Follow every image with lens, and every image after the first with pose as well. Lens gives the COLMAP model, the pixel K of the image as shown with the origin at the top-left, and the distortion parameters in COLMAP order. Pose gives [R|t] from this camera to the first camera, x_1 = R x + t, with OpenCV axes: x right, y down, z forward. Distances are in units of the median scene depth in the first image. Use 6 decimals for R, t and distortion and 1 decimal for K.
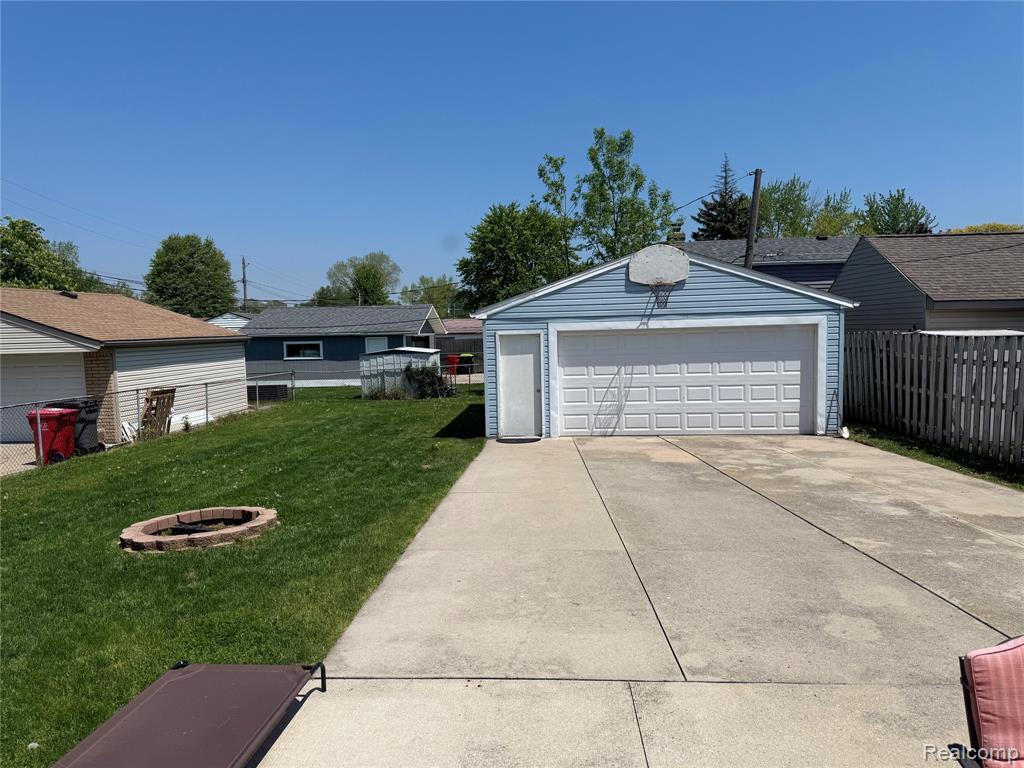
lens RADIAL K [[724.7, 0, 510.8], [0, 724.7, 377.2], [0, 0, 1]] dist [0.024205, -0.009139]
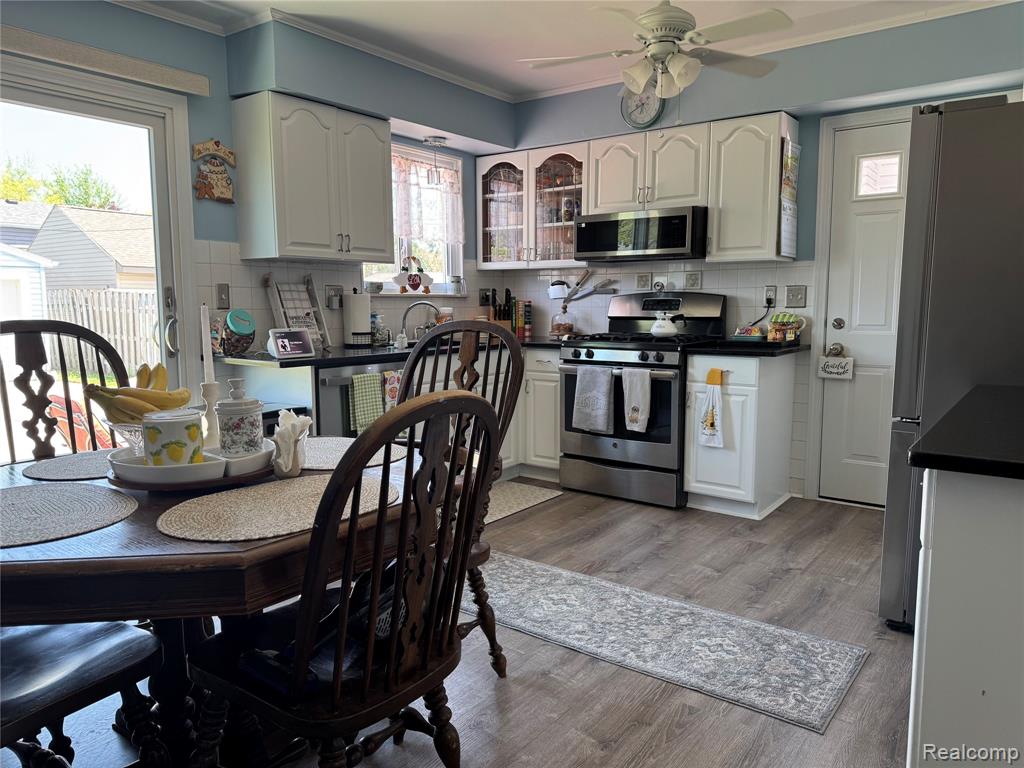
lens RADIAL K [[724.7, 0, 508.0], [0, 724.7, 381.4], [0, 0, 1]] dist [0.024205, -0.009139]
pose [[0.543146, -0.076336, 0.836161, -0.111727], [0.045902, 0.997069, 0.061209, 0.045051], [-0.838383, 0.005136, 0.545058, -0.219297]]
